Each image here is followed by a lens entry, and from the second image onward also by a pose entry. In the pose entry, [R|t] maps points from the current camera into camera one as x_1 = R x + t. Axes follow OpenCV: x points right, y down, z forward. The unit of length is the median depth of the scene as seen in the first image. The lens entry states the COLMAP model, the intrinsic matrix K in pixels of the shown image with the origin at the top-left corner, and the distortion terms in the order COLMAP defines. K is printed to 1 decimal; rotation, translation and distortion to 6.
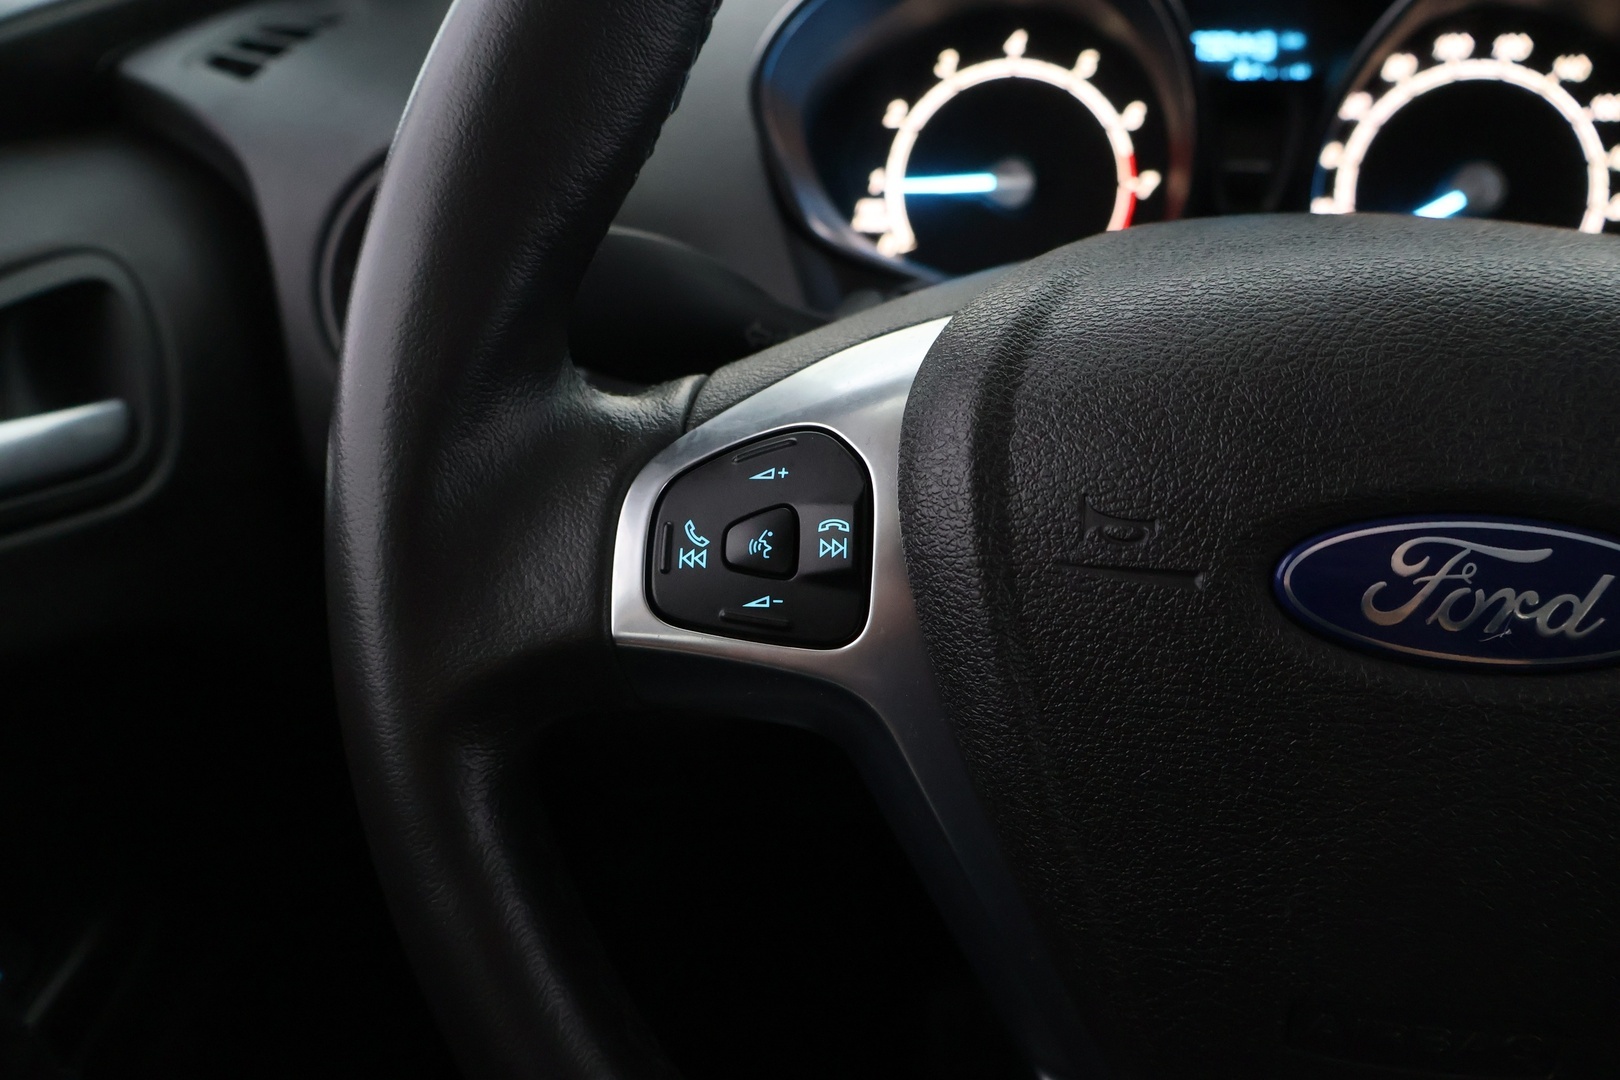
lens RADIAL K [[1350.1, 0, 810.0], [0, 1350.1, 540.0], [0, 0, 1]] dist [-0.015003, -0.016757]
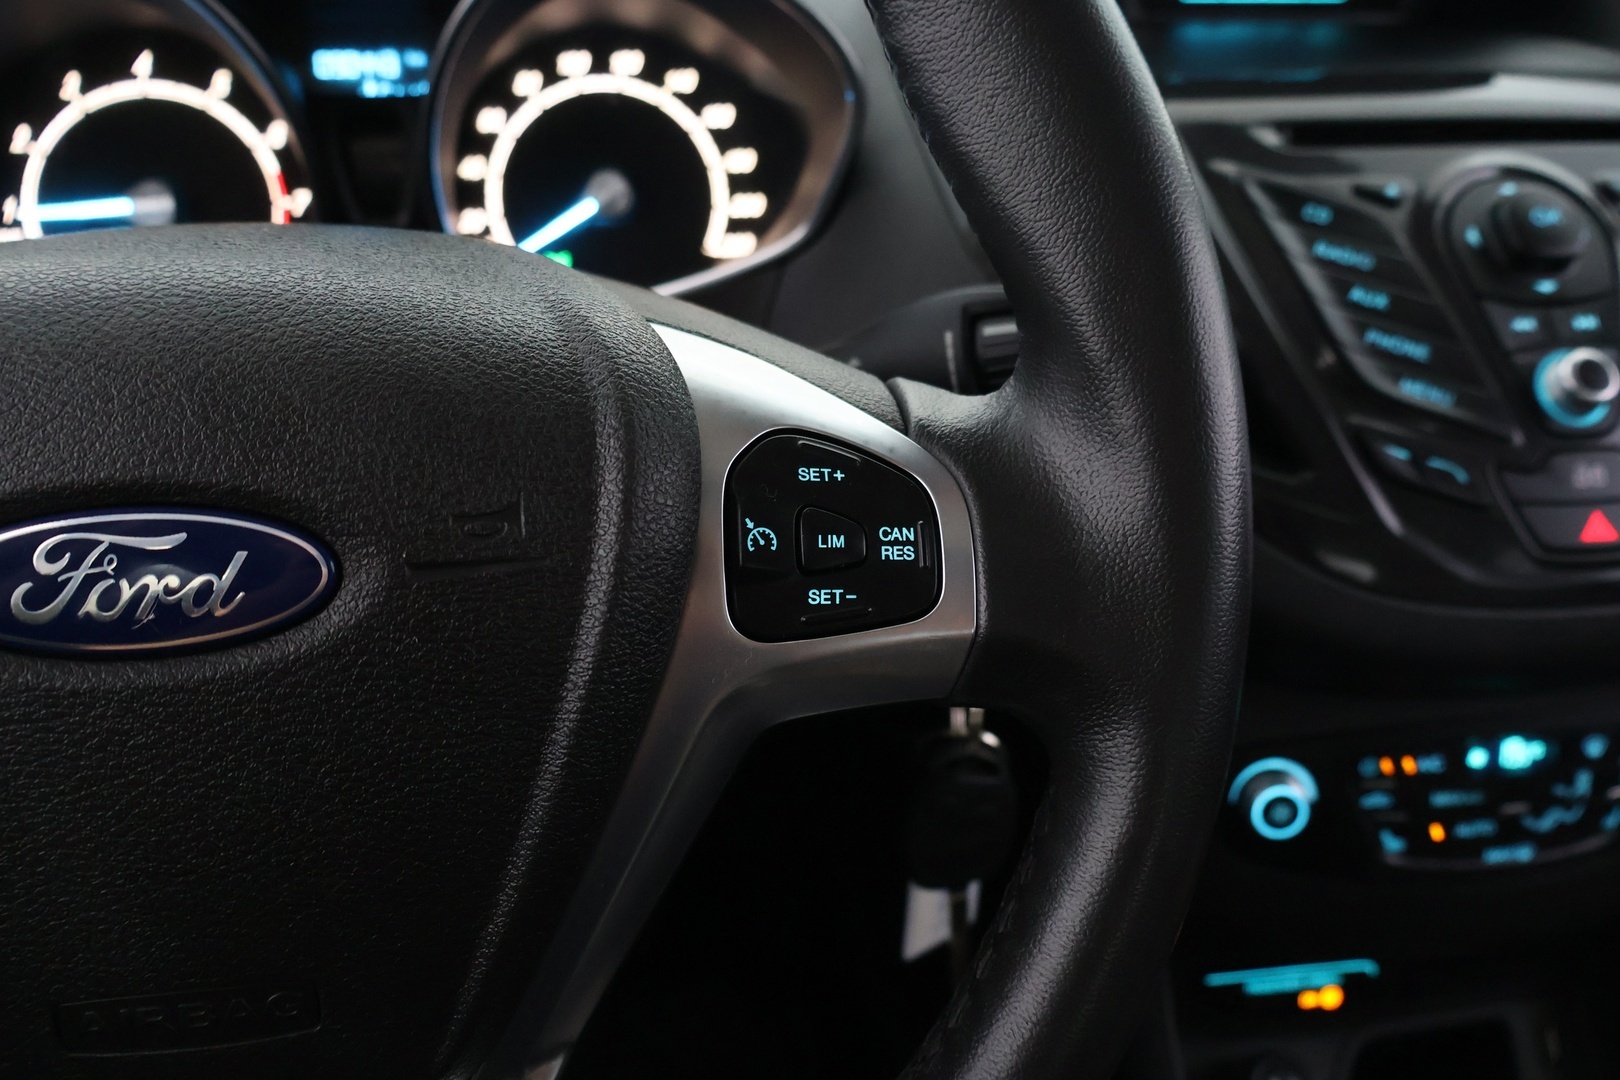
lens RADIAL K [[1350.1, 0, 810.0], [0, 1350.1, 540.0], [0, 0, 1]] dist [-0.015003, -0.016757]
pose [[0.945386, -0.108787, 0.307263, 0.286684], [0.113101, 0.993576, 0.003788, 0.026340], [-0.305701, 0.031170, 0.951617, -0.064893]]
